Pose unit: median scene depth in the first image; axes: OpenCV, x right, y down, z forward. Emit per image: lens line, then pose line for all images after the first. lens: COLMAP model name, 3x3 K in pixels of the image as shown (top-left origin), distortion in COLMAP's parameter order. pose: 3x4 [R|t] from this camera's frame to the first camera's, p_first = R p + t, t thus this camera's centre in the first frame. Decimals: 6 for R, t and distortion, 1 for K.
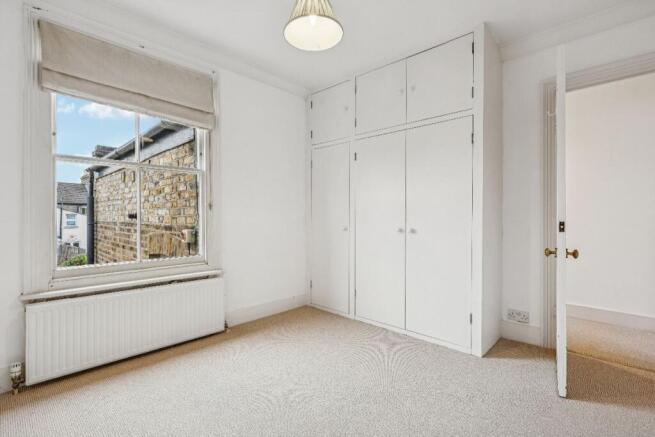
lens RADIAL K [[311.3, 0, 329.4], [0, 311.3, 215.2], [0, 0, 1]] dist [0.000642, -0.000153]
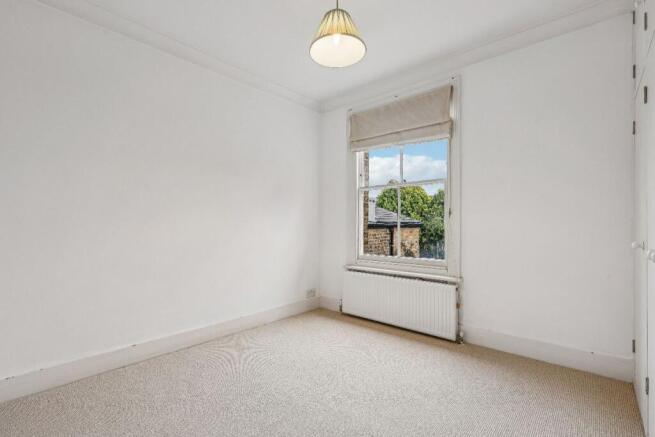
lens RADIAL K [[287.0, 0, 326.5], [0, 287.0, 221.5], [0, 0, 1]] dist [0.000067, -0.000238]
pose [[0.048367, -0.006921, -0.998806, 0.589885], [0.011028, 0.999919, -0.006395, 0.000295], [0.998769, -0.010705, 0.048440, 0.616019]]
